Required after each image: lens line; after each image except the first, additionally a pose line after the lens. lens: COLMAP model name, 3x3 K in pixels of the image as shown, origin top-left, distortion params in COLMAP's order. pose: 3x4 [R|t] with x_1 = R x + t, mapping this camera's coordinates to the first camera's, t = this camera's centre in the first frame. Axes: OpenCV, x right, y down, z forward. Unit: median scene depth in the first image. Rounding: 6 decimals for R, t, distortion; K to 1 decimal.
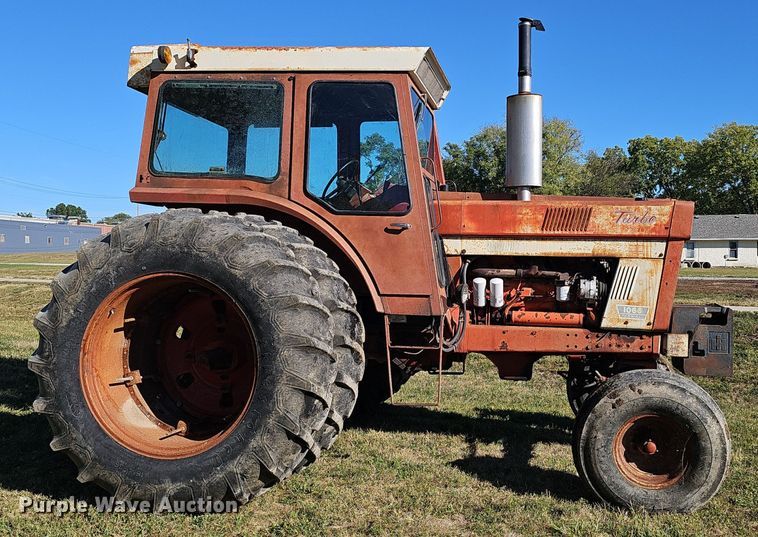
lens RADIAL K [[830.4, 0, 432.8], [0, 830.4, 268.5], [0, 0, 1]] dist [0.162811, -0.370513]
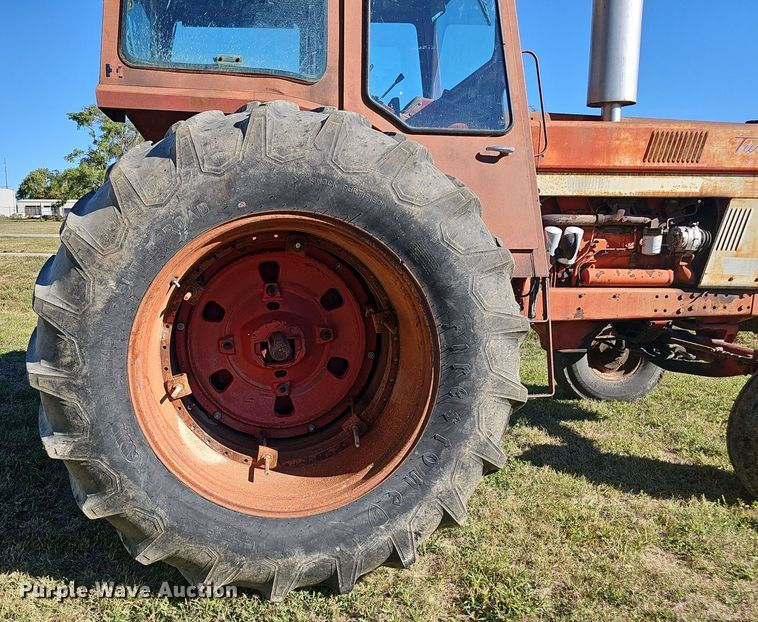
lens RADIAL K [[681.7, 0, 286.5], [0, 681.7, 359.3], [0, 0, 1]] dist [0.079760, -0.078675]
pose [[0.972694, -0.050747, 0.226475, -0.348273], [0.010042, 0.984091, 0.177383, 0.016946], [-0.231873, -0.170265, 0.957729, 0.436185]]
